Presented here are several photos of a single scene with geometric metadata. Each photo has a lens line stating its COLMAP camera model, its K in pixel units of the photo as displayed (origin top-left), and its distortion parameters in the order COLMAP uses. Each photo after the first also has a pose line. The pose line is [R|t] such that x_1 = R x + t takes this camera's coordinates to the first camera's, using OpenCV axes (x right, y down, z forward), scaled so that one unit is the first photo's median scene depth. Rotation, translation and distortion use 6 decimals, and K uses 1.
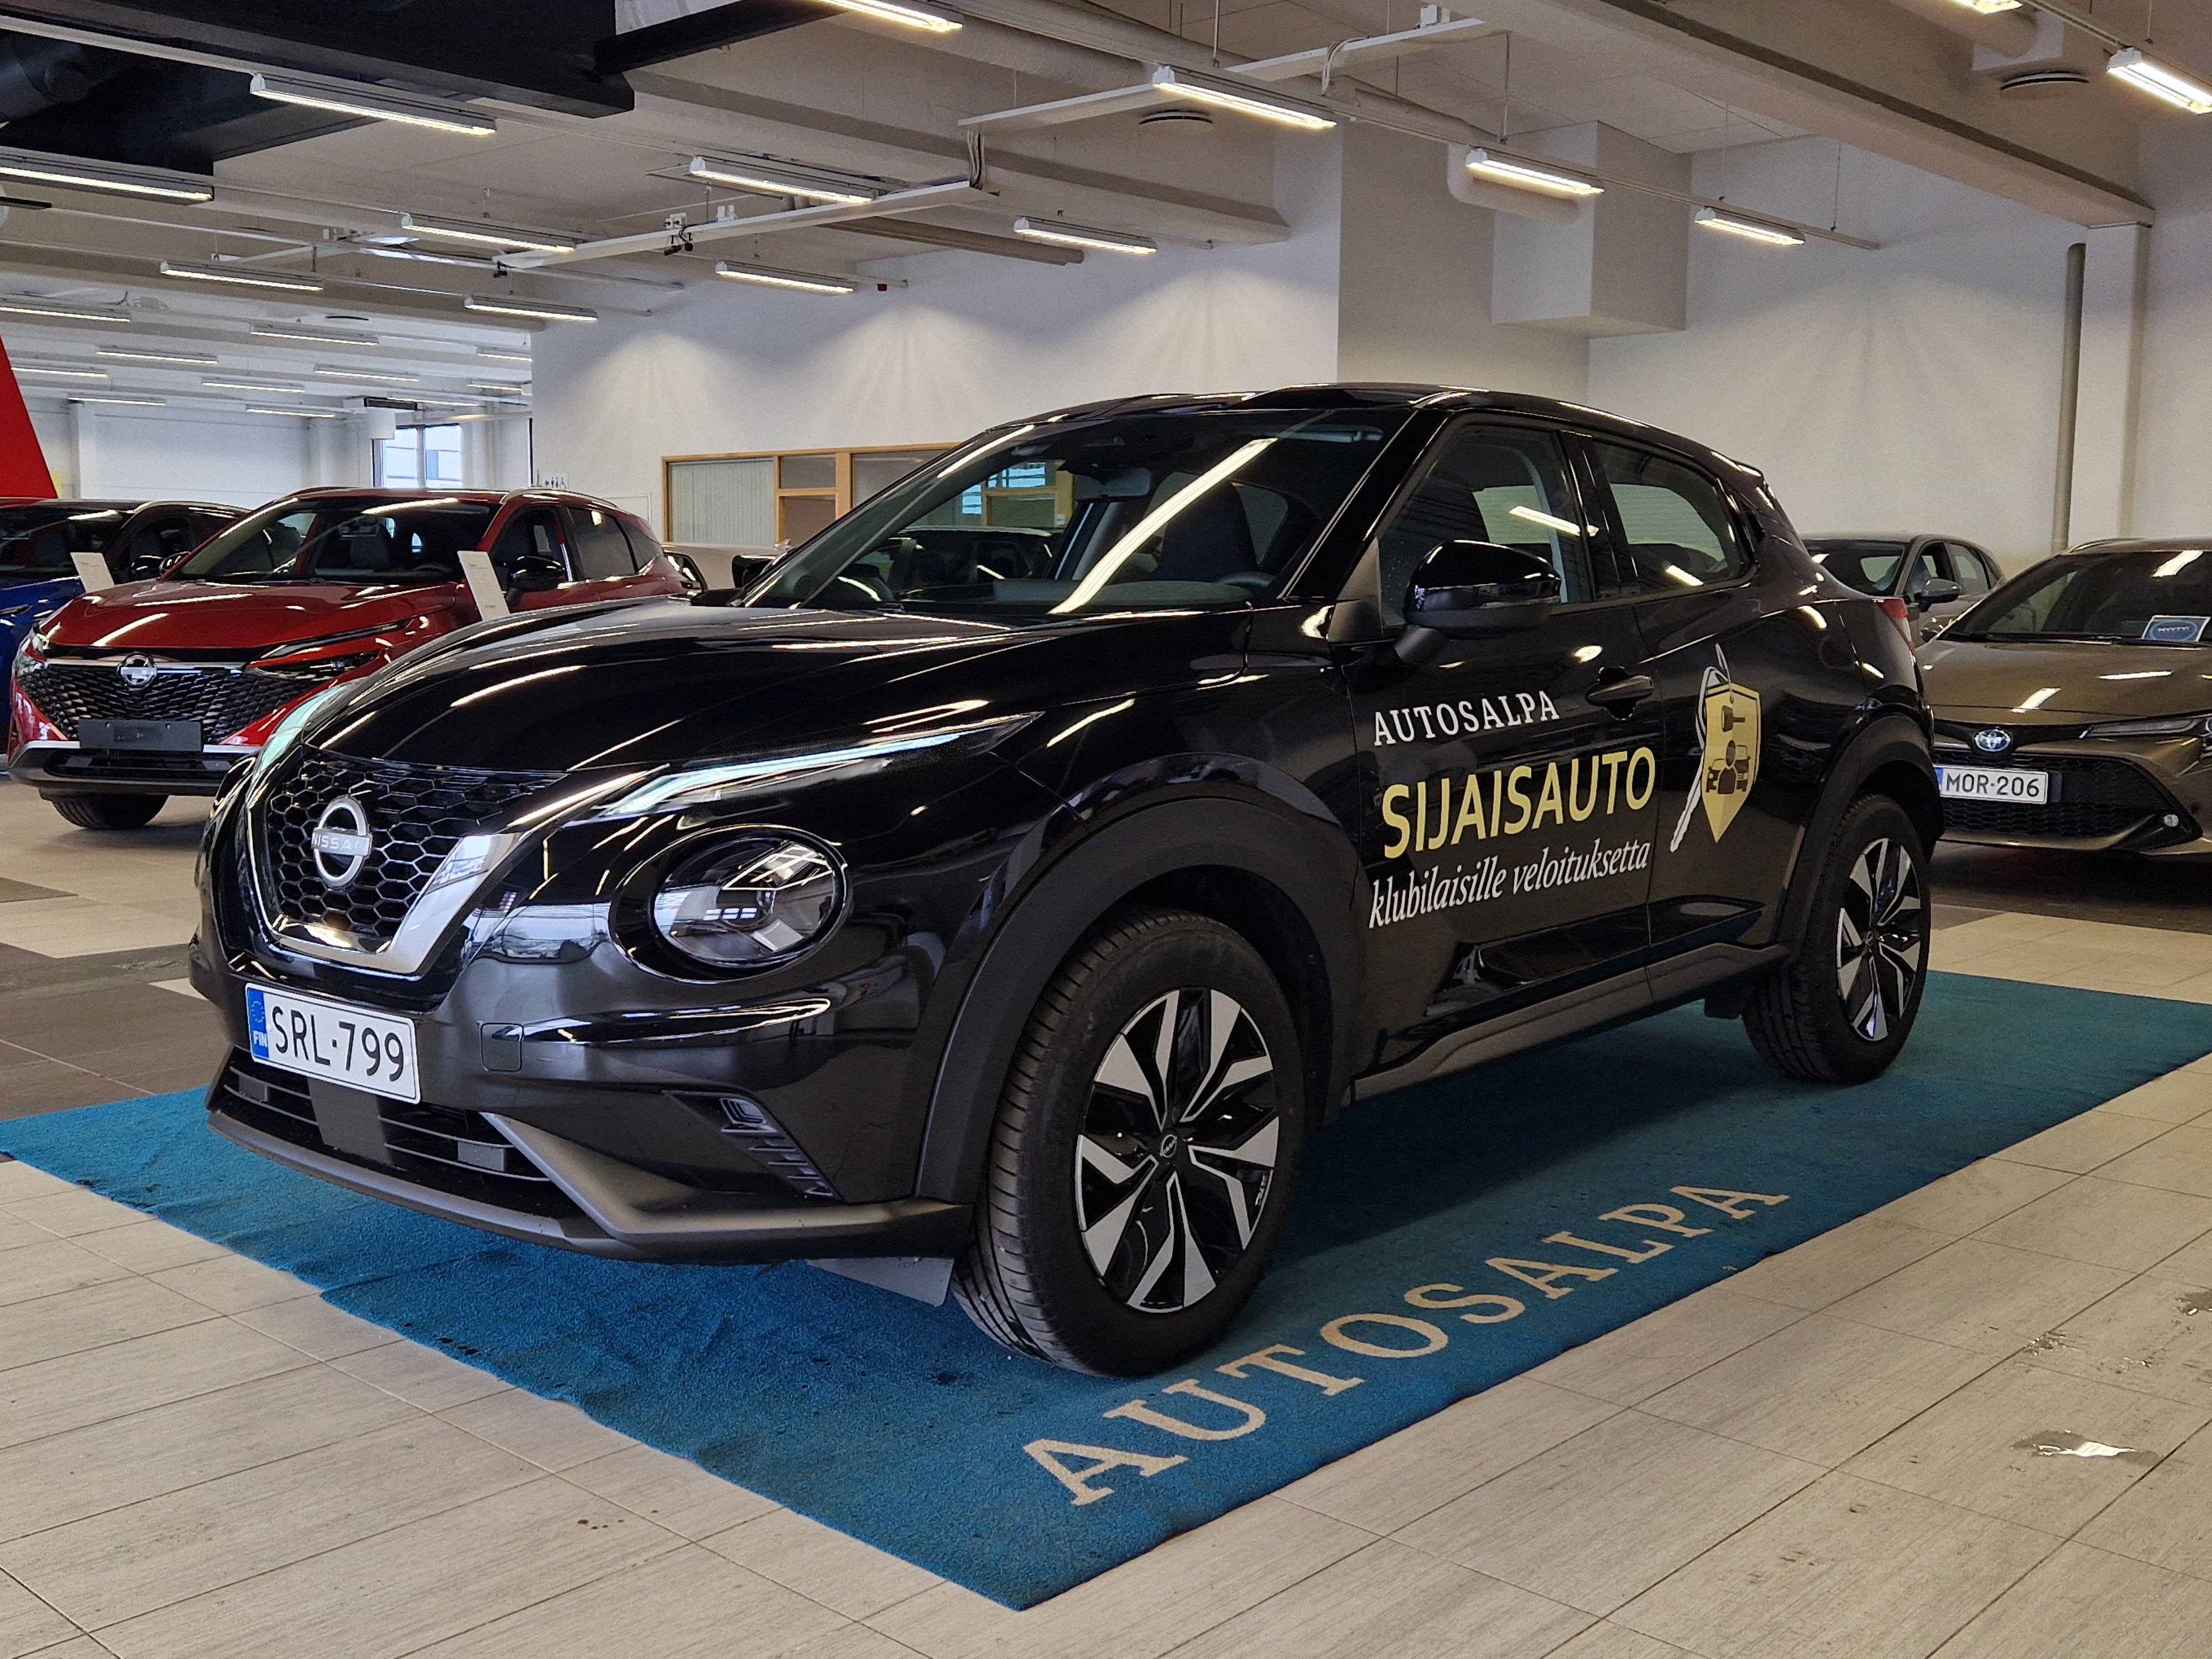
lens RADIAL K [[2226.1, 0, 1109.0], [0, 2226.1, 796.6], [0, 0, 1]] dist [0.110632, -0.128819]
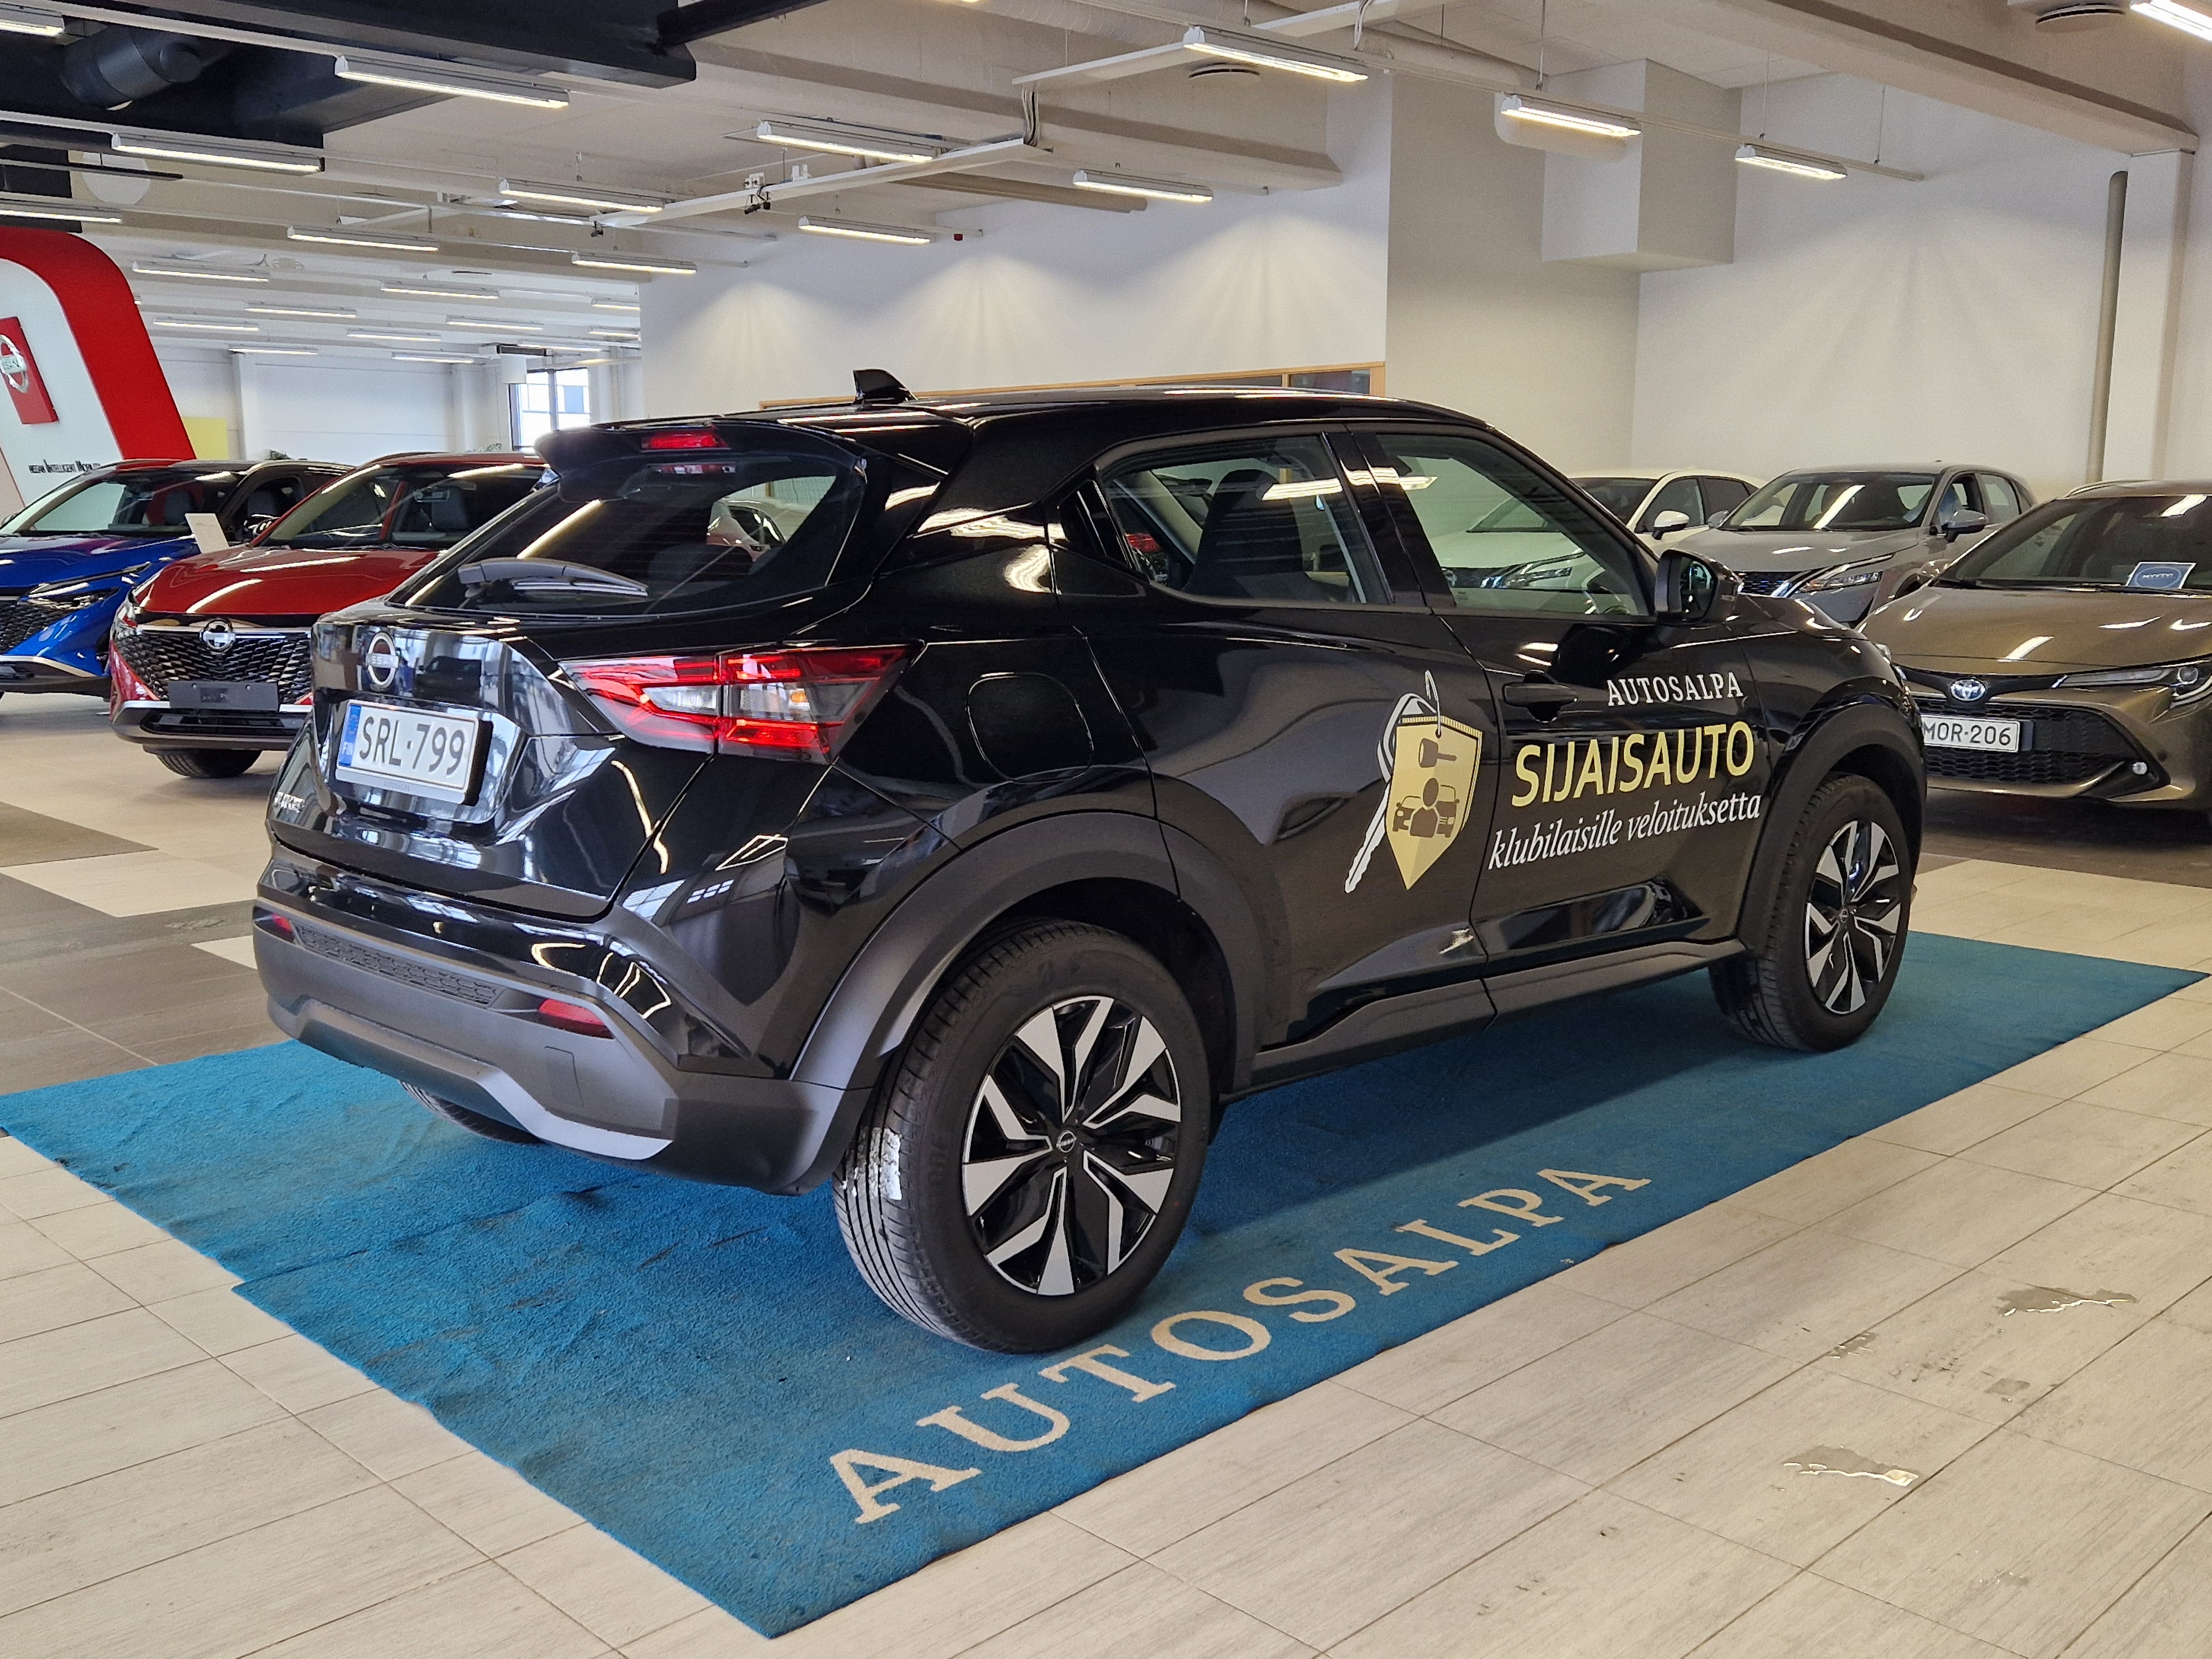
lens RADIAL K [[2067.8, 0, 1099.7], [0, 2067.8, 841.3], [0, 0, 1]] dist [0.139371, -0.189146]
pose [[0.998355, -0.002971, -0.057254, 0.051506], [0.006797, 0.997747, 0.066745, -0.023298], [0.056927, -0.067025, 0.996126, 0.014276]]
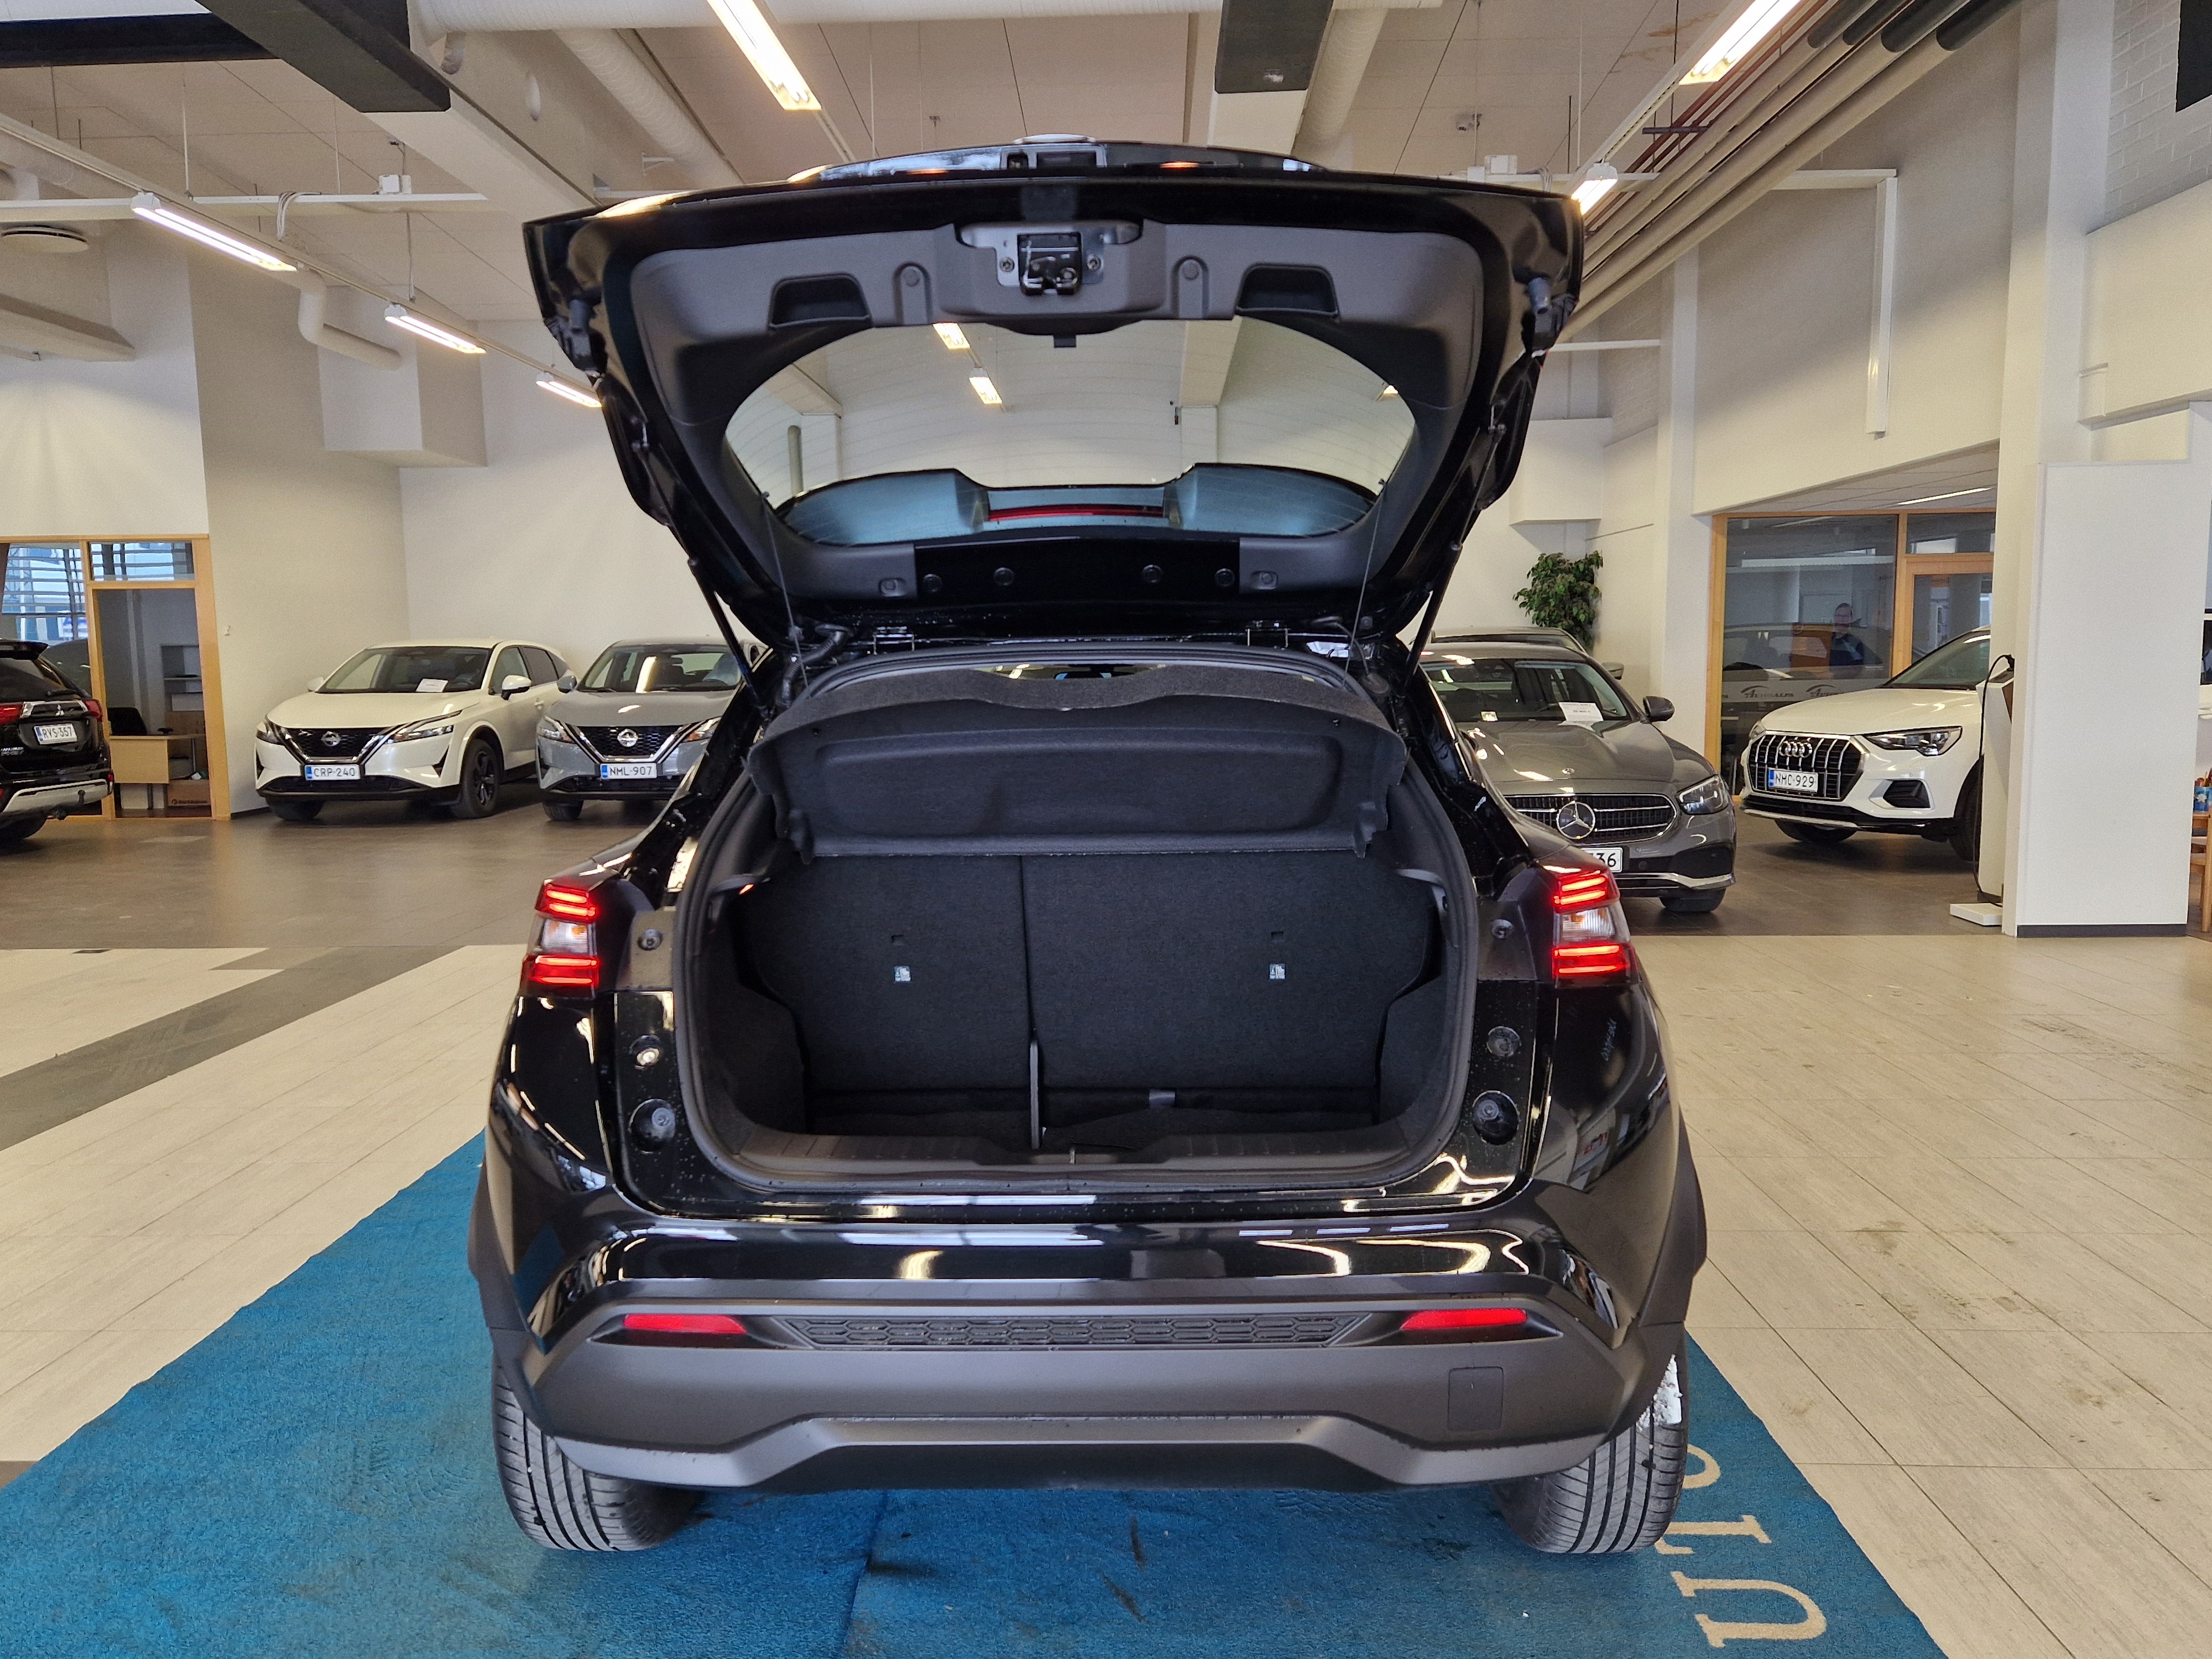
lens RADIAL K [[1685.3, 0, 1106.0], [0, 1685.3, 829.5], [0, 0, 1]] dist [0.080787, -0.062786]
pose [[0.757220, -0.090375, 0.646878, -0.253600], [0.082876, 0.995671, 0.042092, -0.056291], [-0.647881, 0.021738, 0.761431, 0.209492]]
